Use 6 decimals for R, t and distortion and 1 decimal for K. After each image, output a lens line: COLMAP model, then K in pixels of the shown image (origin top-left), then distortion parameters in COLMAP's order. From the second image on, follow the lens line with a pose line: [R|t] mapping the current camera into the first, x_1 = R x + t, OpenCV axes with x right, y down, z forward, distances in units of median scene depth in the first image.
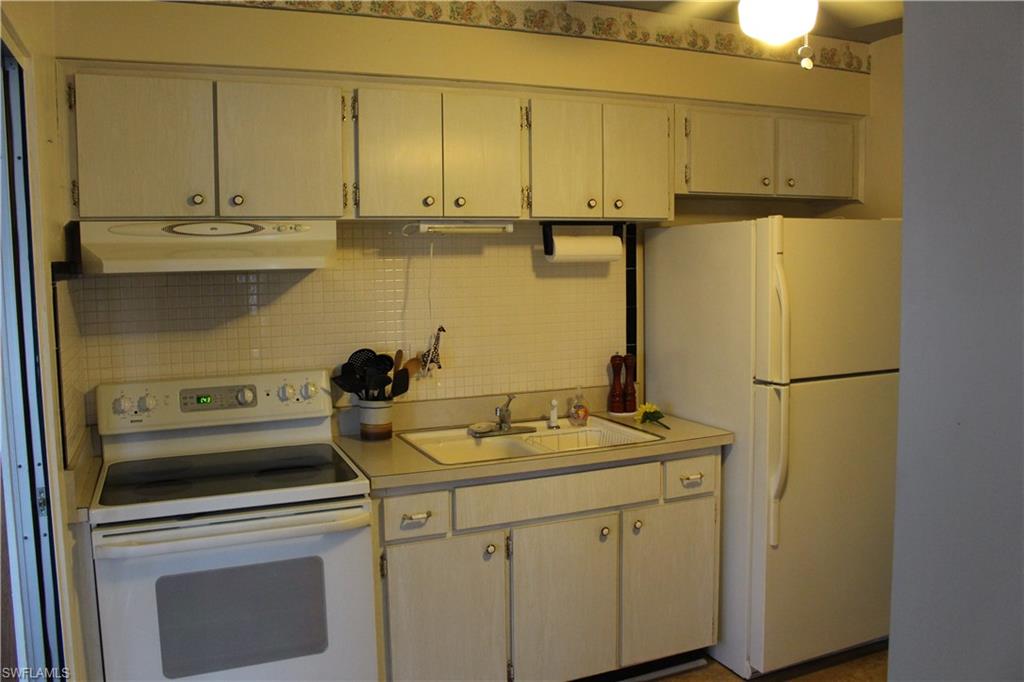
lens RADIAL K [[879.0, 0, 558.9], [0, 879.0, 341.3], [0, 0, 1]] dist [-0.168789, 0.109958]
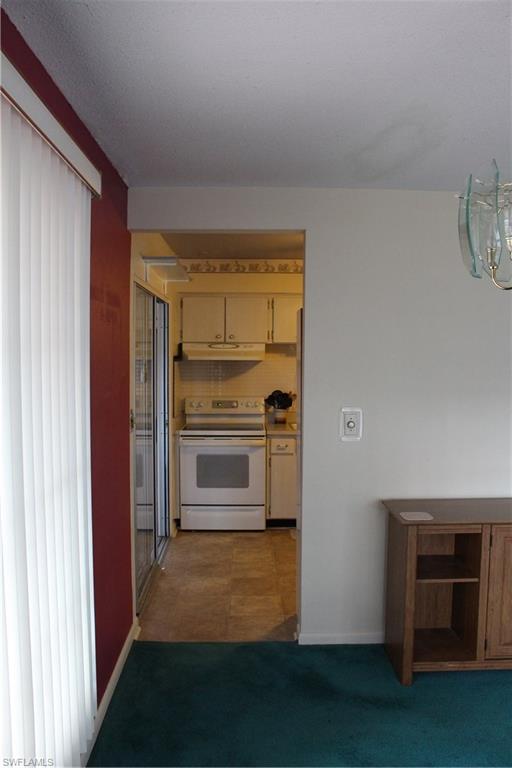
lens RADIAL K [[659.3, 0, 256.0], [0, 659.3, 384.0], [0, 0, 1]] dist [-0.168789, 0.109958]
pose [[0.912591, 0.036376, -0.407251, 0.621557], [-0.055325, 0.997860, -0.034846, 0.072861], [0.405112, 0.054331, 0.912651, -1.017339]]
